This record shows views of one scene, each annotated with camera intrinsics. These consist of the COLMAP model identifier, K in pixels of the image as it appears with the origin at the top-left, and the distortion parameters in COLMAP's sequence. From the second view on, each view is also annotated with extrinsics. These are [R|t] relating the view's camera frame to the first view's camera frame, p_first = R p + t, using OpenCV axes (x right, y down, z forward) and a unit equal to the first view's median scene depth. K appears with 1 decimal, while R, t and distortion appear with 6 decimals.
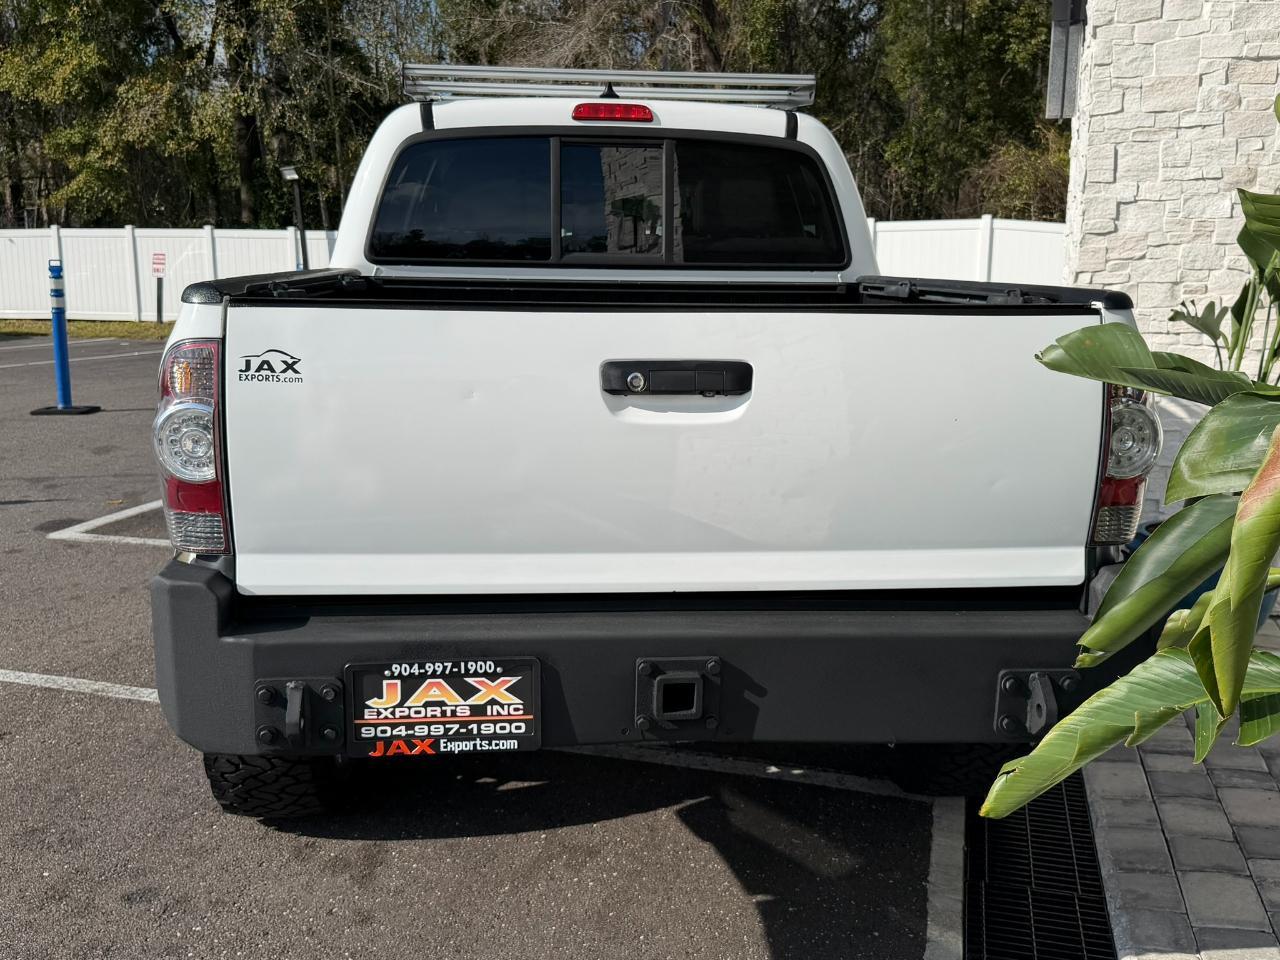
lens RADIAL K [[1205.5, 0, 640.0], [0, 1205.5, 480.0], [0, 0, 1]] dist [0.141299, -0.276589]
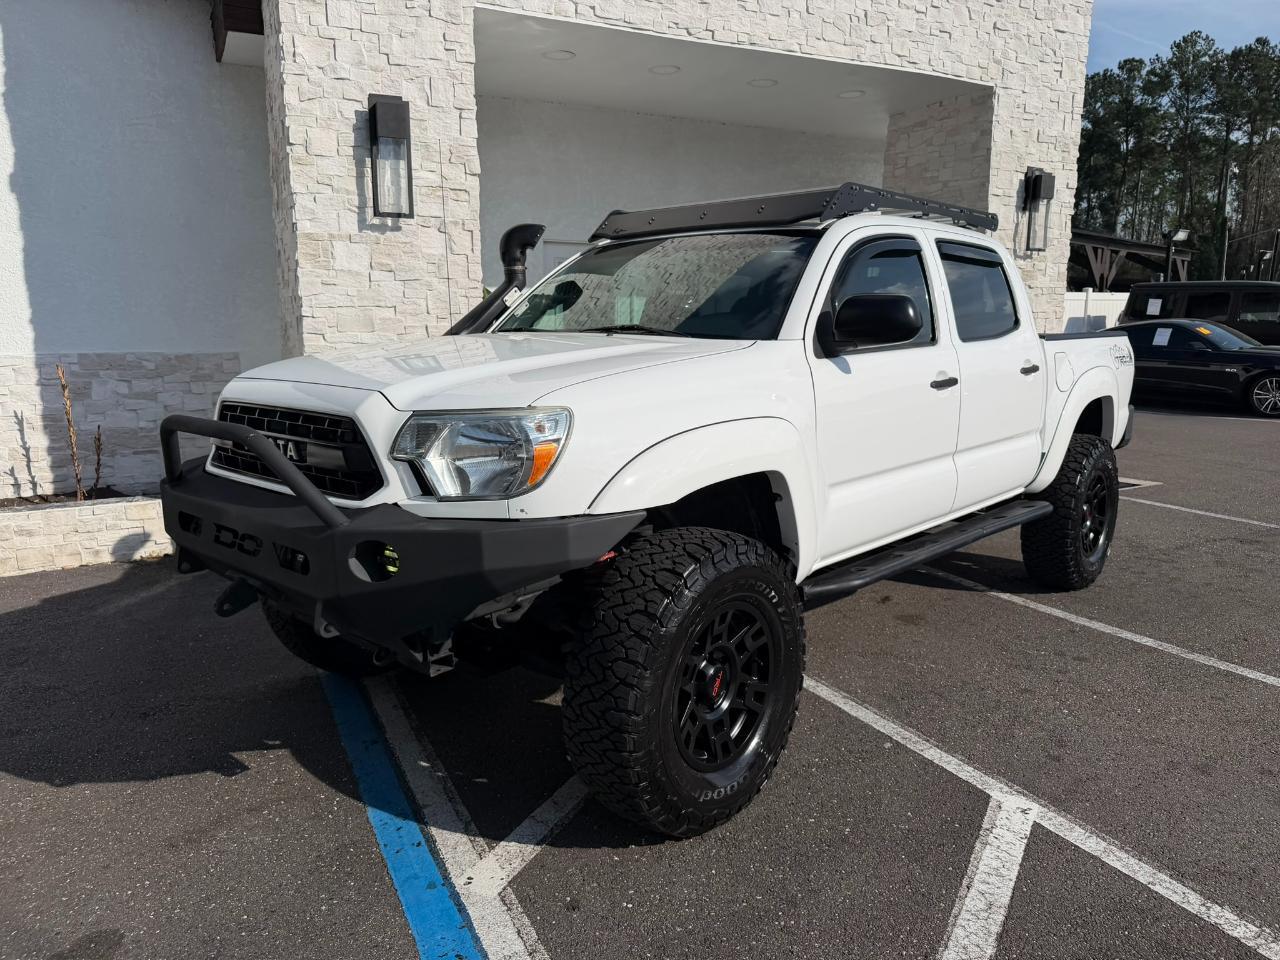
lens RADIAL K [[908.8, 0, 647.0], [0, 908.8, 463.2], [0, 0, 1]] dist [0.030918, -0.037639]
pose [[-0.681720, -0.129680, 0.720029, -1.071876], [0.128347, 0.947704, 0.292204, -0.584834], [-0.720267, 0.291615, -0.629425, 2.931470]]
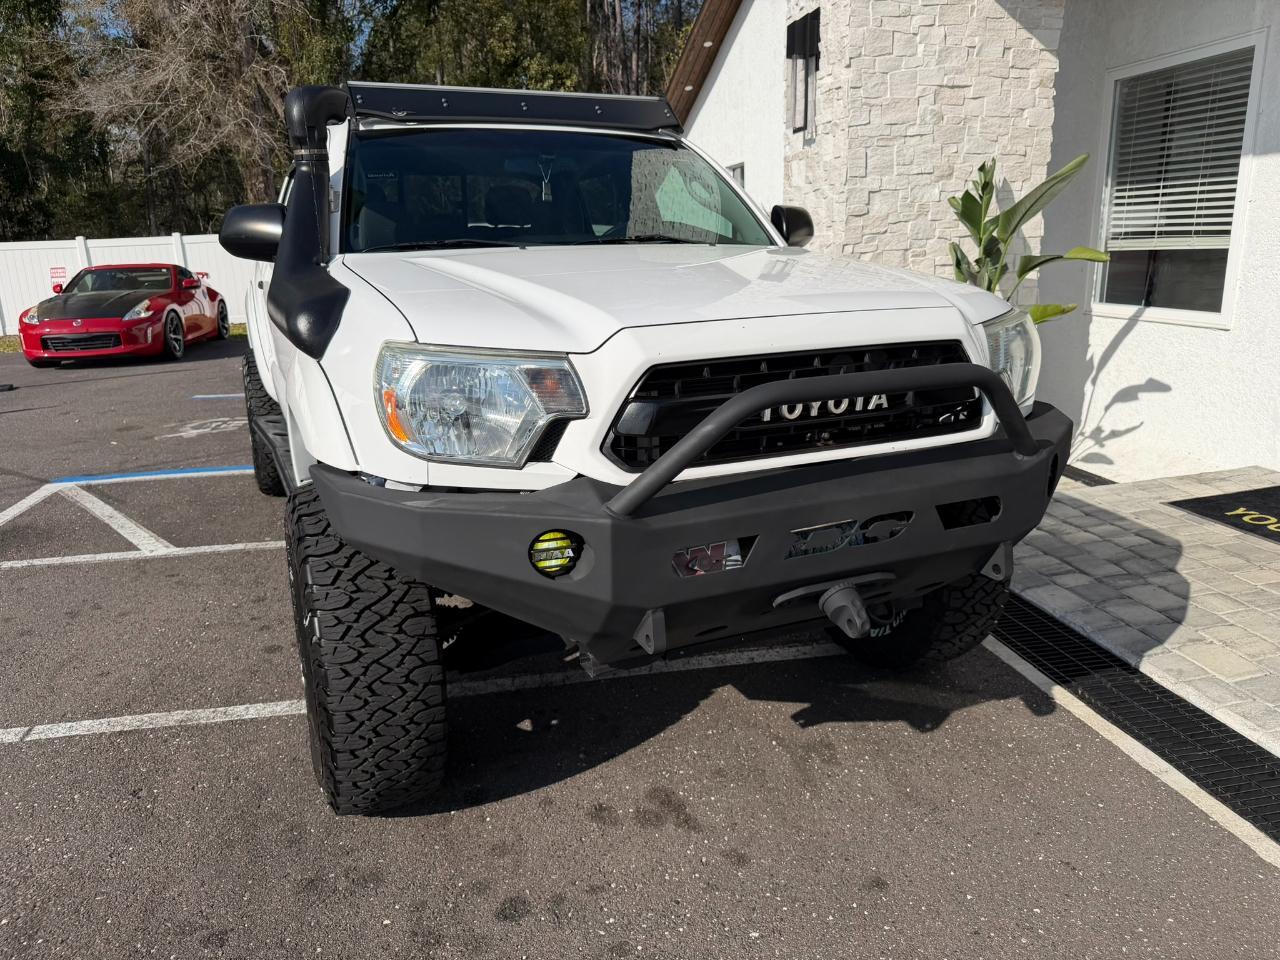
lens RADIAL K [[910.4, 0, 635.2], [0, 910.4, 484.2], [0, 0, 1]] dist [0.022852, -0.040283]
pose [[0.896242, -0.143921, 0.419567, -0.581634], [0.115587, 0.988996, 0.092343, -0.049068], [-0.428240, -0.034266, 0.903015, 0.322340]]
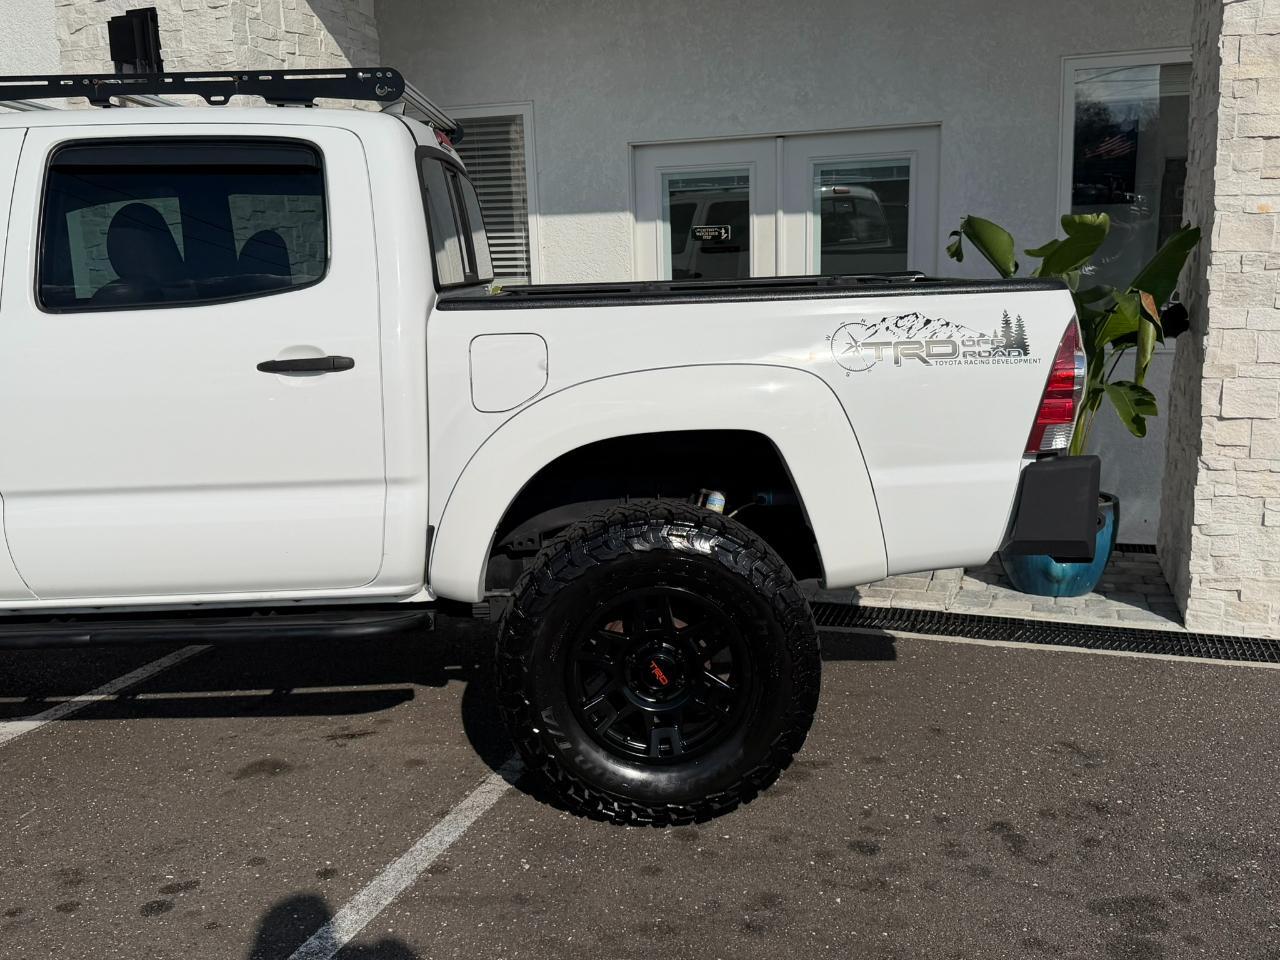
lens RADIAL K [[1205.5, 0, 640.0], [0, 1205.5, 480.0], [0, 0, 1]] dist [0.141299, -0.276589]
pose [[0.071813, -0.195874, 0.977996, -1.457289], [0.216430, 0.960226, 0.176423, -0.222688], [-0.973653, 0.198998, 0.111350, 1.020798]]
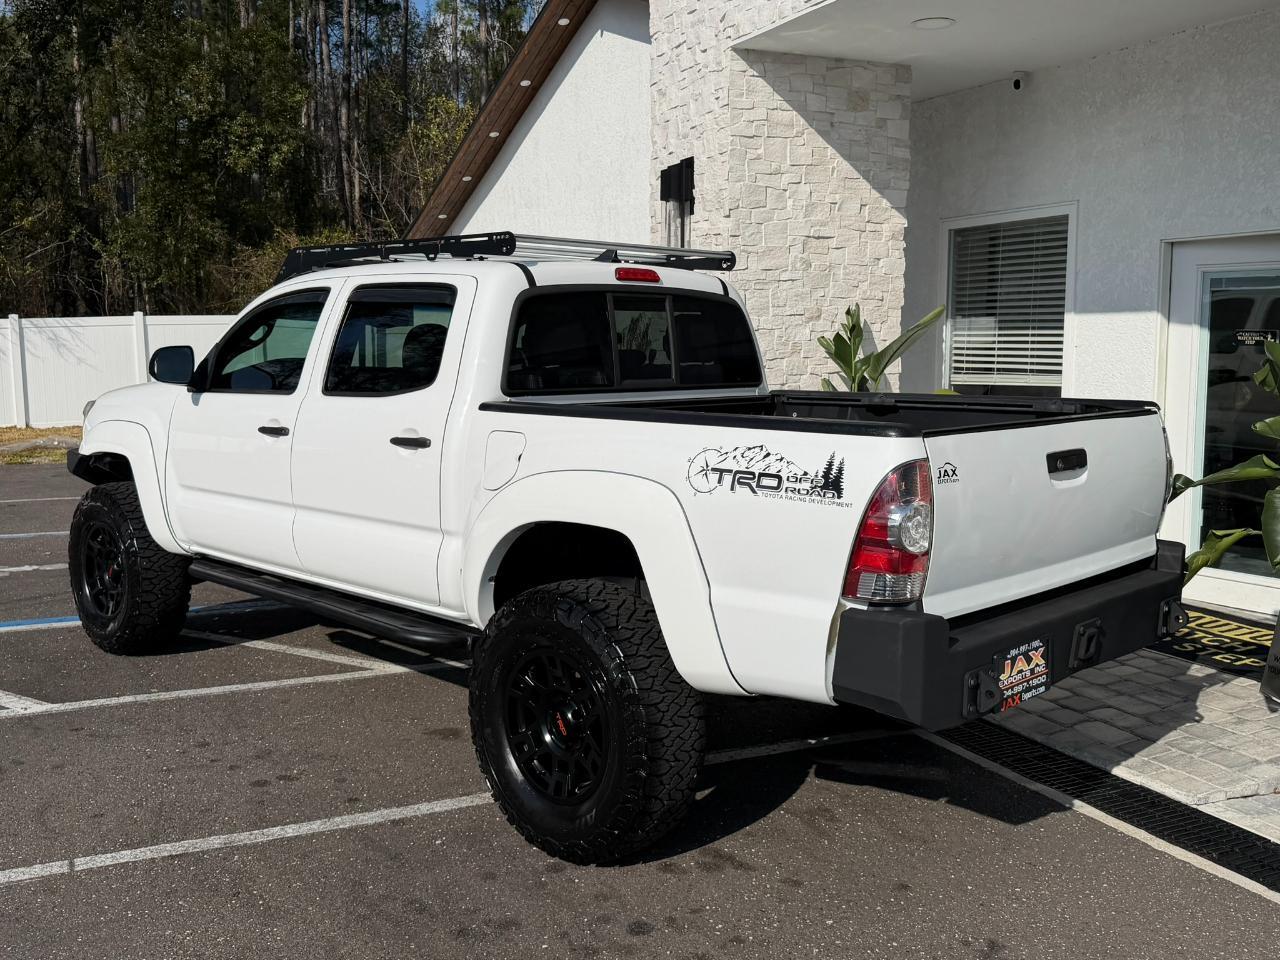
lens RADIAL K [[1200.2, 0, 632.8], [0, 1200.2, 470.4], [0, 0, 1]] dist [0.166107, -0.350129]
pose [[0.758680, -0.081082, 0.646398, -1.165036], [0.128881, 0.991295, -0.026923, -0.076654], [-0.638587, 0.103734, 0.762526, 0.042857]]
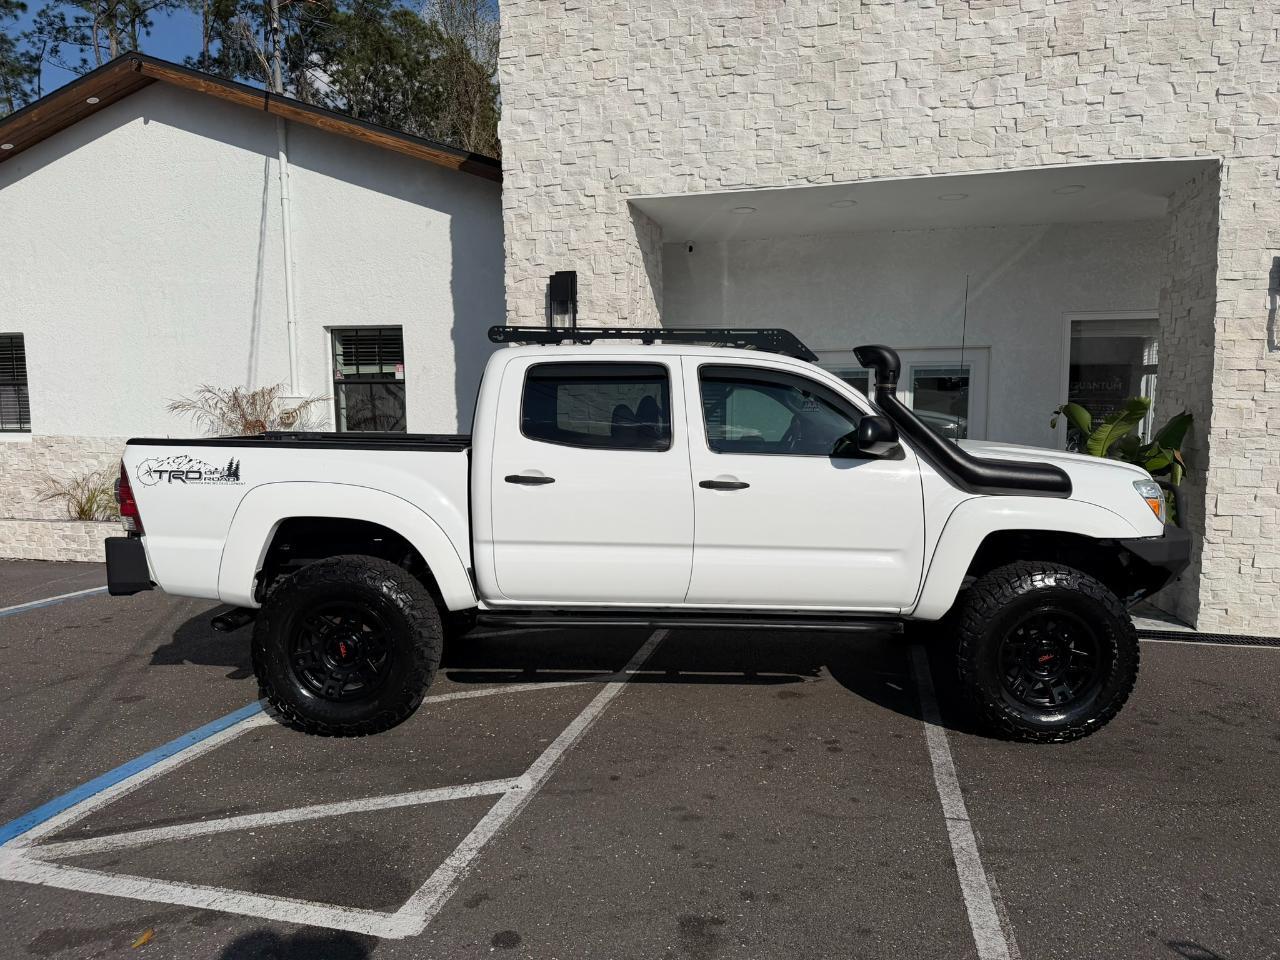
lens RADIAL K [[897.7, 0, 640.0], [0, 897.7, 480.0], [0, 0, 1]] dist [0.035464, -0.041936]
pose [[-0.024895, -0.095490, 0.995119, -1.996885], [0.191865, 0.976466, 0.098500, -0.433689], [-0.981105, 0.193381, -0.005988, 1.854985]]
